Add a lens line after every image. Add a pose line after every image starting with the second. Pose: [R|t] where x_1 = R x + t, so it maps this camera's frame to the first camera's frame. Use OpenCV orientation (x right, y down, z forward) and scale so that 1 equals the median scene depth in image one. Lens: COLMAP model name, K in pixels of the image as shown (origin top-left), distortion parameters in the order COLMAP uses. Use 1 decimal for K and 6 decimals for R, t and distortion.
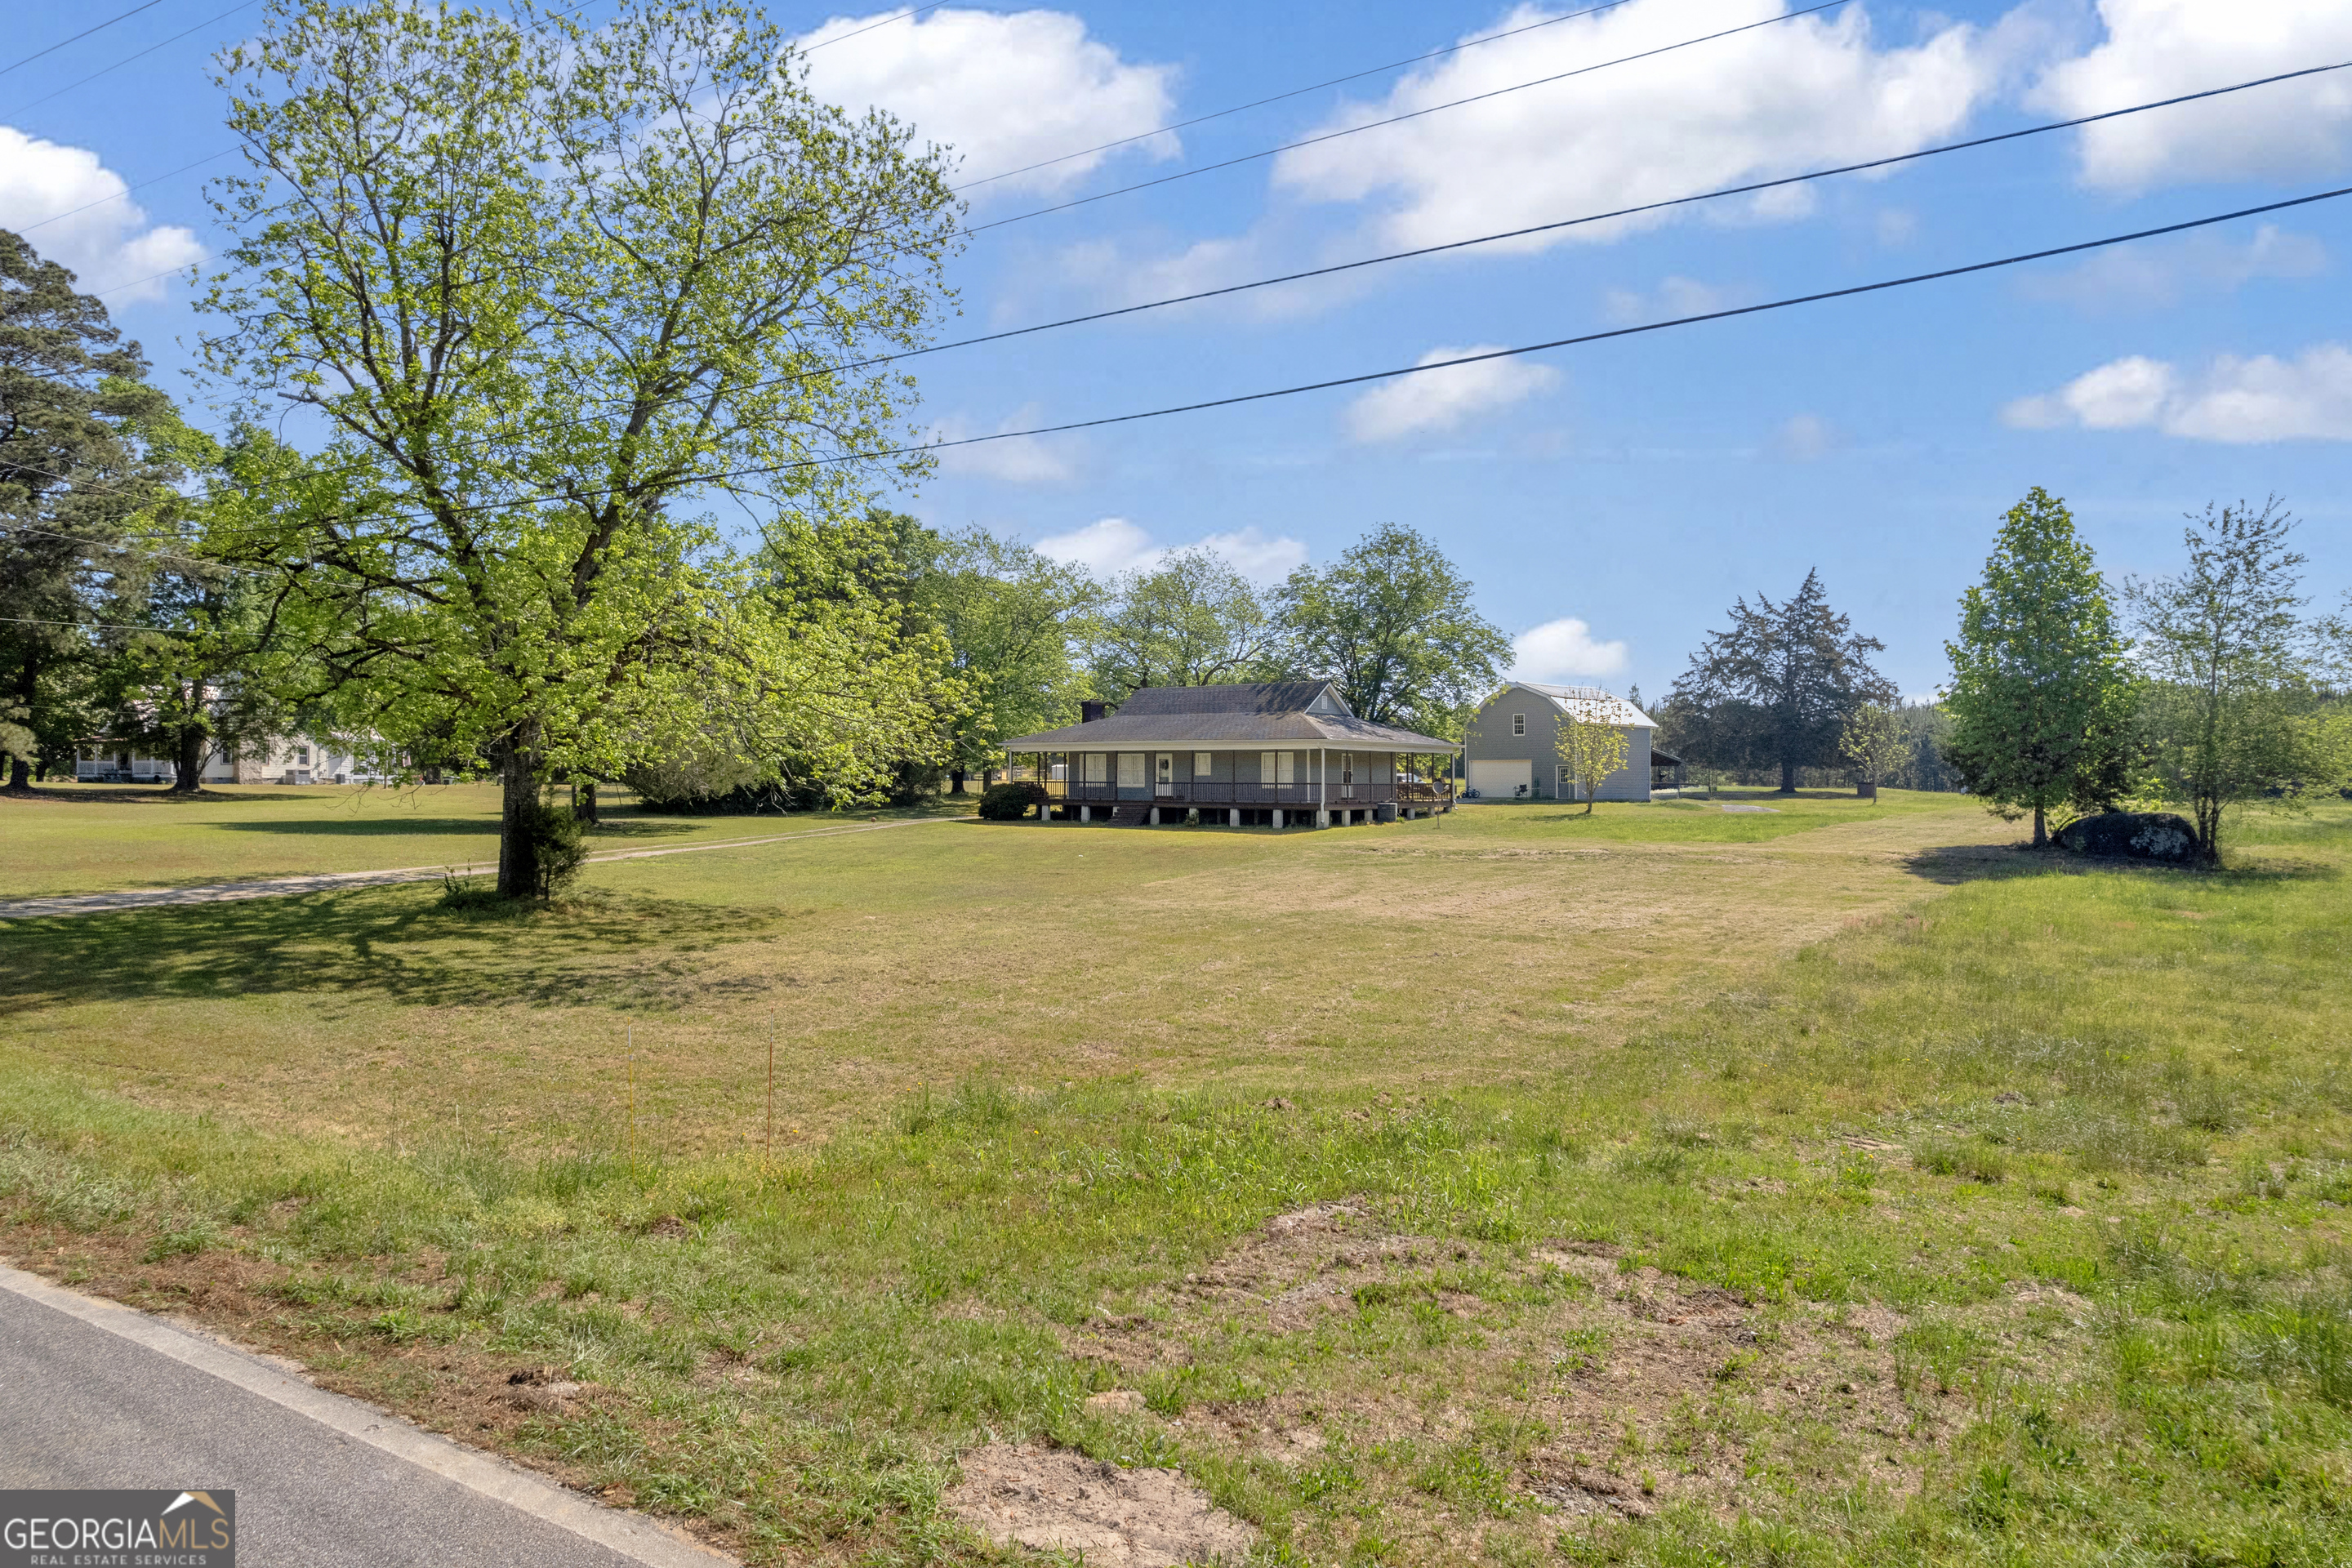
lens RADIAL K [[1698.6, 0, 1176.0], [0, 1698.6, 784.0], [0, 0, 1]] dist [0.000807, 0.000137]
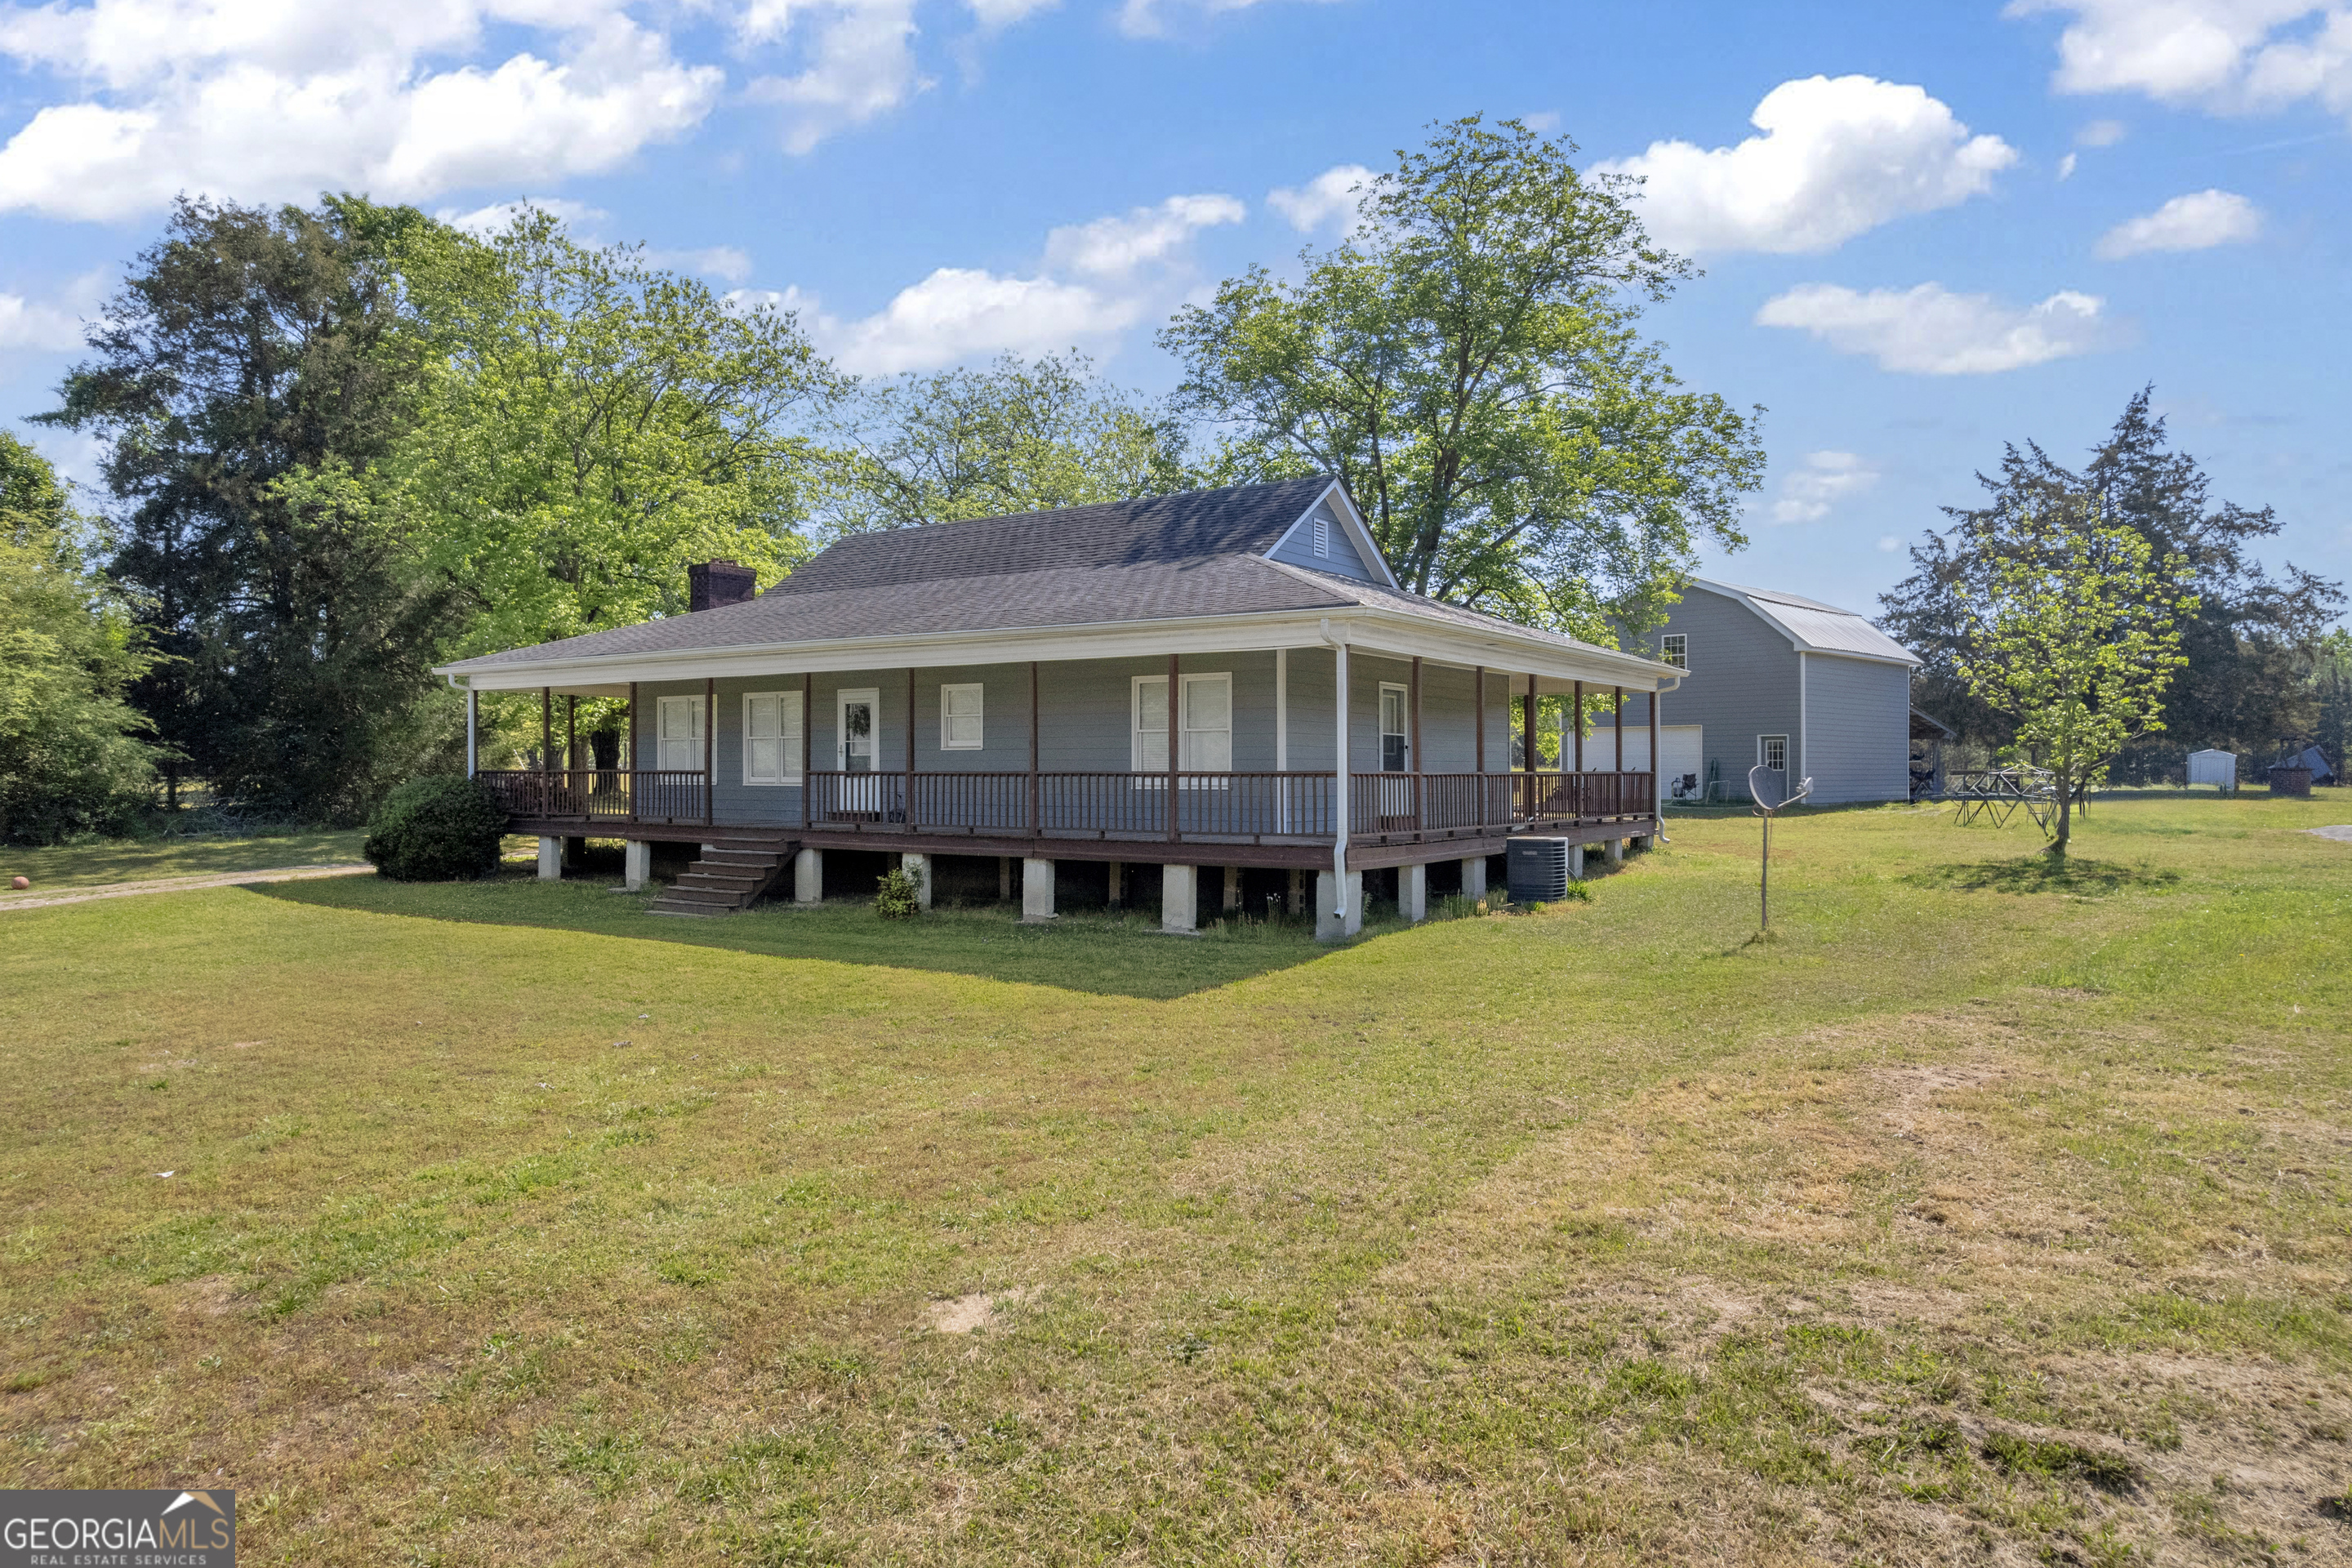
lens RADIAL K [[1677.0, 0, 1176.0], [0, 1677.0, 784.0], [0, 0, 1]] dist [-0.004081, 0.000464]
pose [[0.999304, -0.003891, 0.037098, 0.041105], [0.003679, 0.999976, 0.005791, -0.000227], [-0.037120, -0.005650, 0.999295, 0.602083]]
